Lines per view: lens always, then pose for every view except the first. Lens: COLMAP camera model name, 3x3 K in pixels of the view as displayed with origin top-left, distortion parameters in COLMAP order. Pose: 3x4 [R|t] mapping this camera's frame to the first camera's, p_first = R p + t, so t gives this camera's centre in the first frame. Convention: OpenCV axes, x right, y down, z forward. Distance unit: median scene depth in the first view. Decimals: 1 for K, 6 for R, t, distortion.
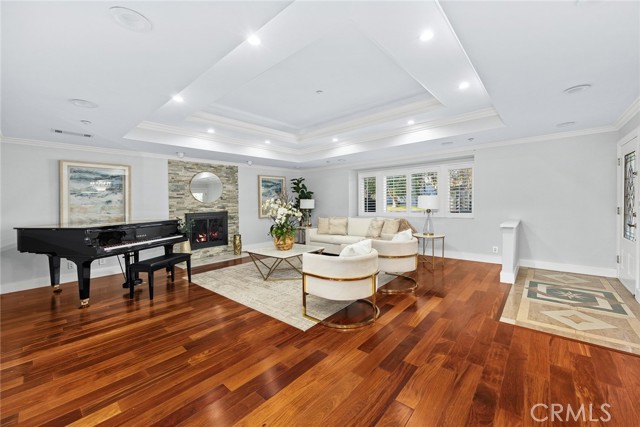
lens RADIAL K [[255.4, 0, 332.9], [0, 255.4, 207.1], [0, 0, 1]] dist [-0.002013, -0.000843]
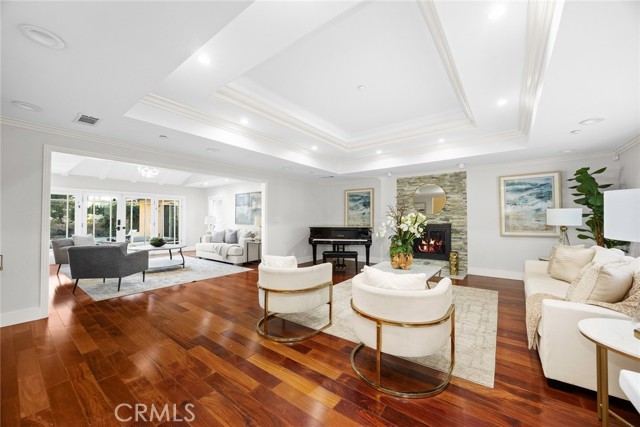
lens RADIAL K [[255.4, 0, 306.2], [0, 255.4, 213.3], [0, 0, 1]] dist [-0.002013, -0.000843]
pose [[-0.021961, -0.001215, -0.999758, 0.548036], [-0.018060, 0.999837, -0.000818, -0.012146], [0.999596, 0.018038, -0.021980, 0.563660]]
